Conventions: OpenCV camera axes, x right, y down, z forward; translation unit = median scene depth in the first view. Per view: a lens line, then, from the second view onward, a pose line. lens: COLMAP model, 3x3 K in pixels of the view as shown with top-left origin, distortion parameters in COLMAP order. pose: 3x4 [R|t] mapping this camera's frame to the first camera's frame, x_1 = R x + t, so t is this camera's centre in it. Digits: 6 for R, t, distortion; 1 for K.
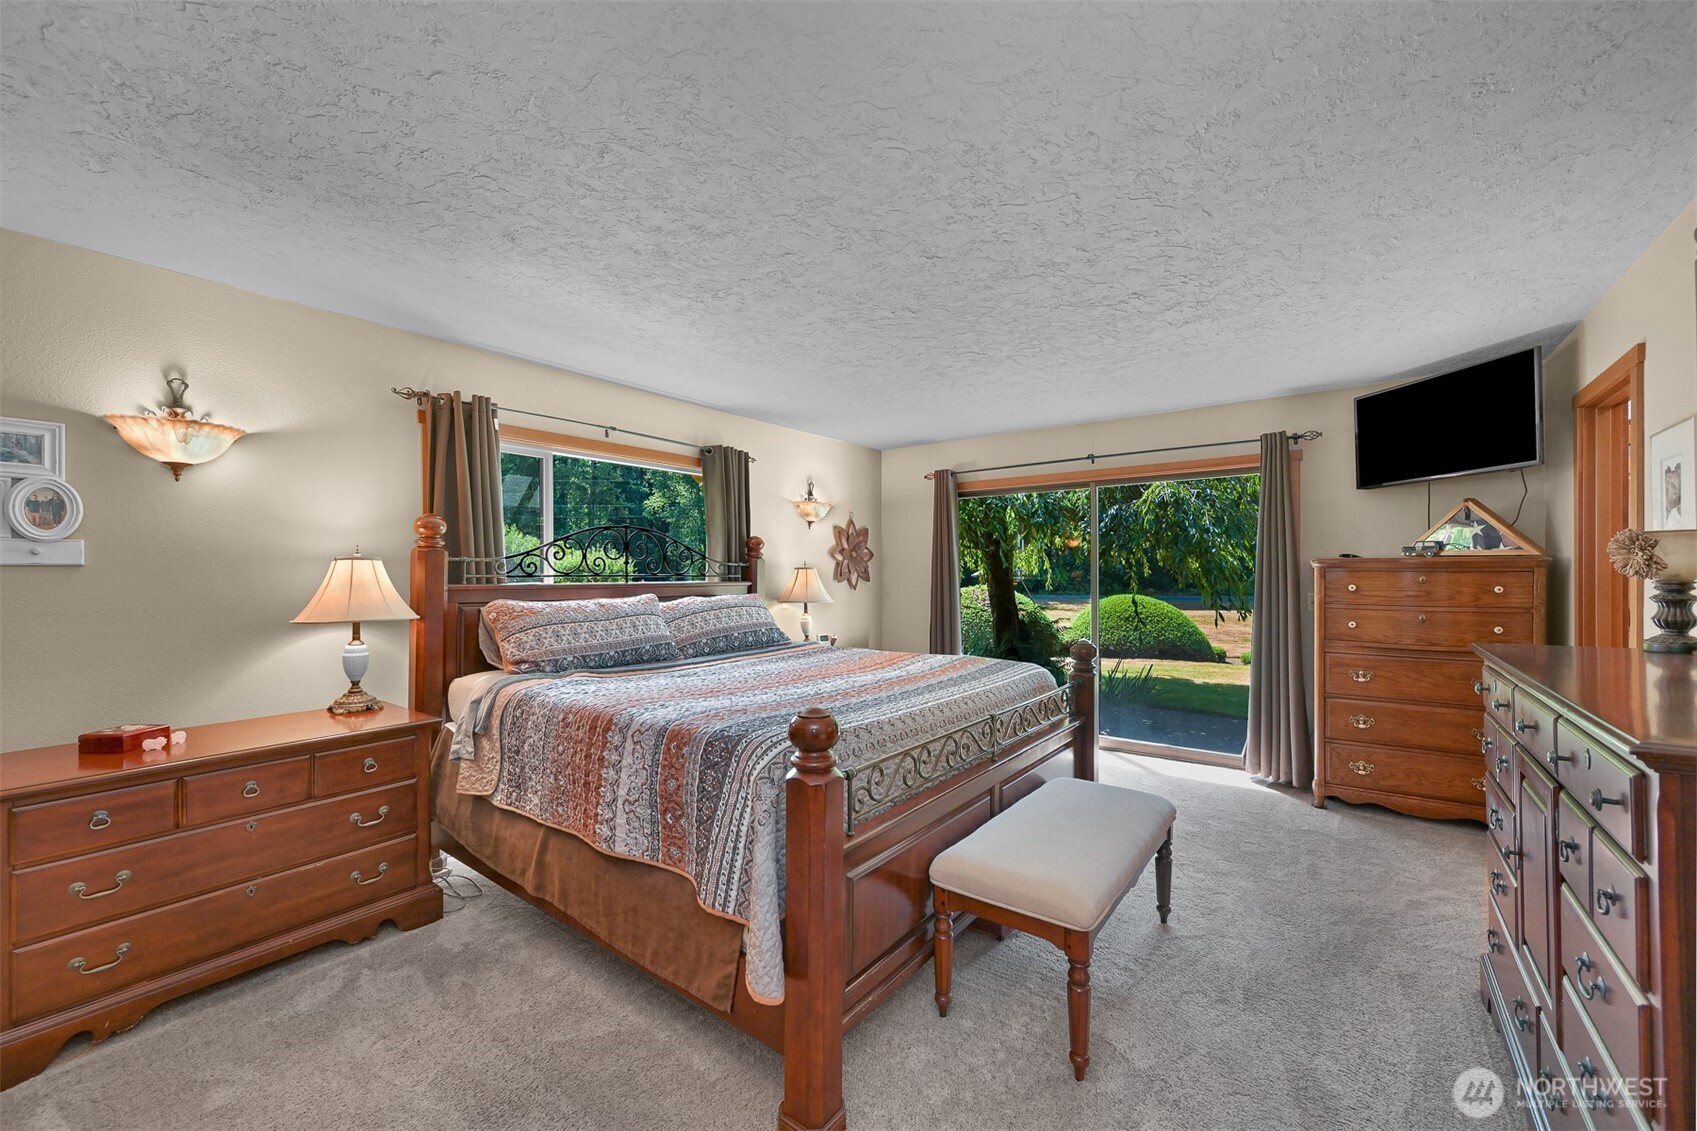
lens RADIAL K [[672.1, 0, 856.0], [0, 672.1, 564.9], [0, 0, 1]] dist [-0.001287, -0.000241]
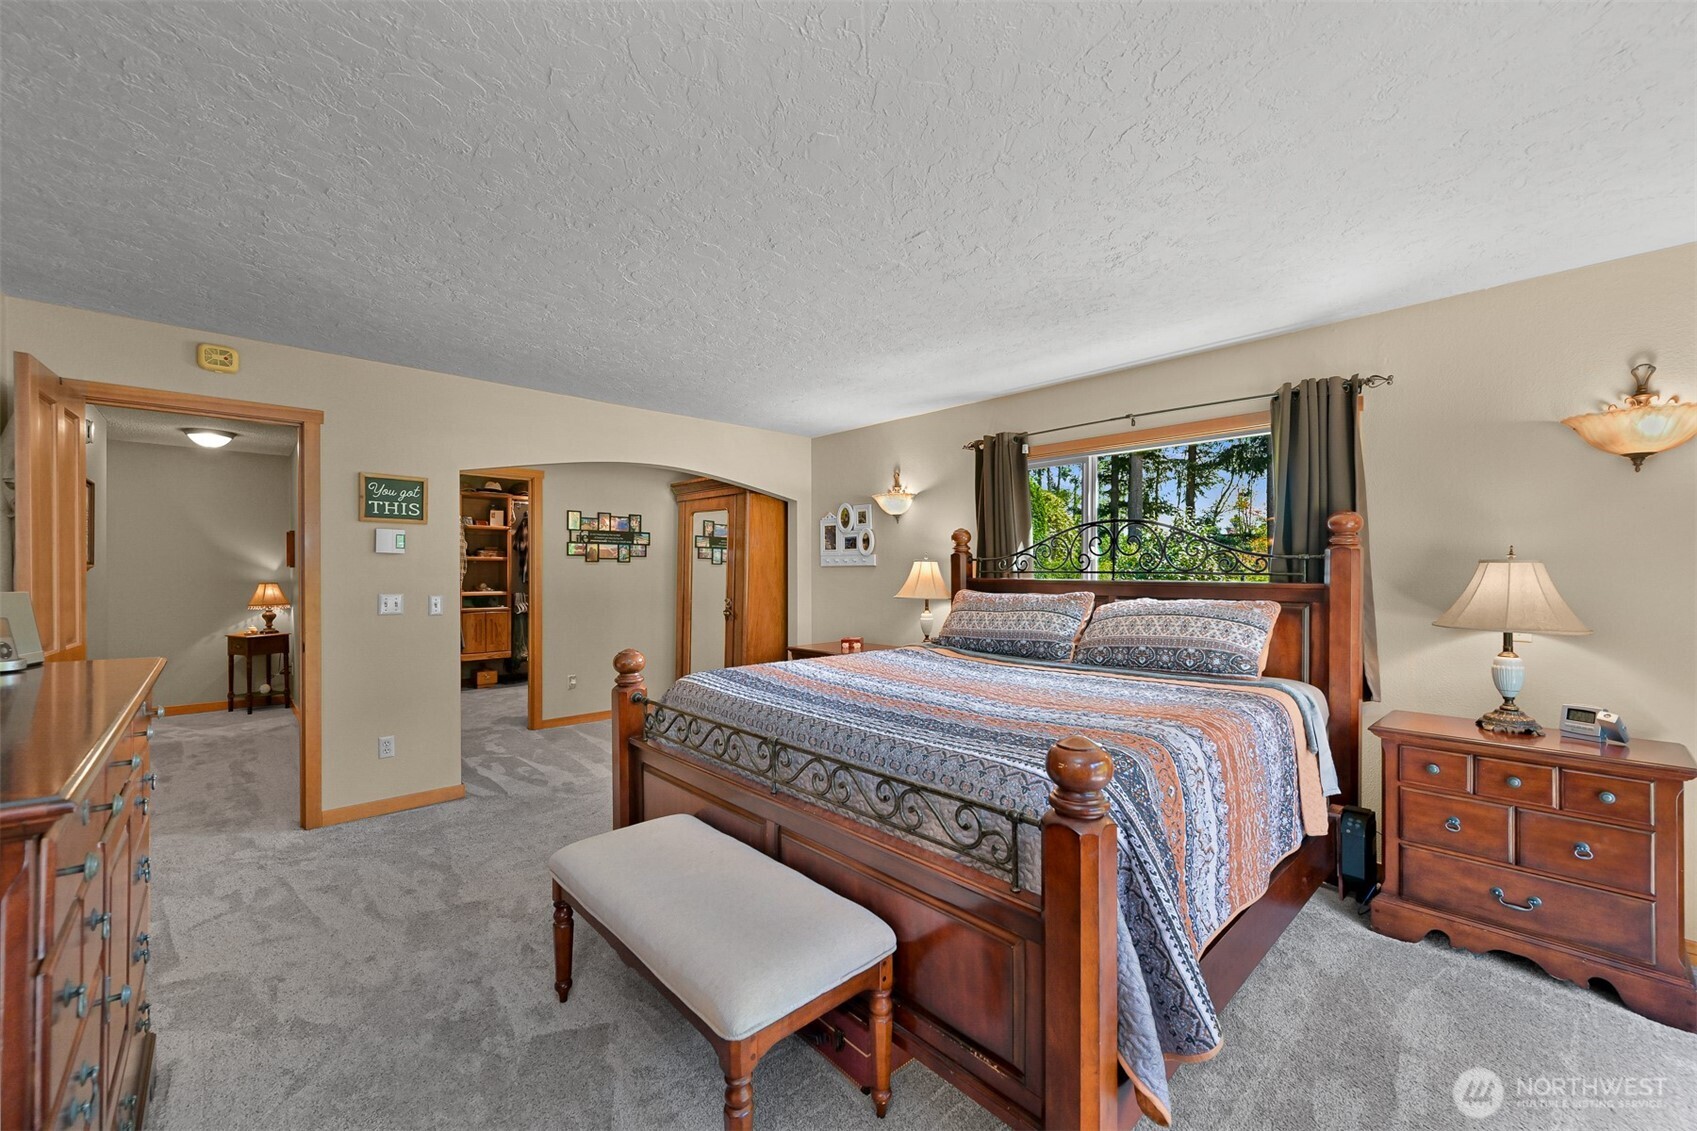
lens RADIAL K [[672.1, 0, 856.0], [0, 672.1, 564.9], [0, 0, 1]] dist [-0.001287, -0.000241]
pose [[-0.183795, -0.008809, -0.982925, 0.497079], [0.005766, 0.999933, -0.010040, 0.009253], [0.982948, -0.007513, -0.183732, 0.621290]]
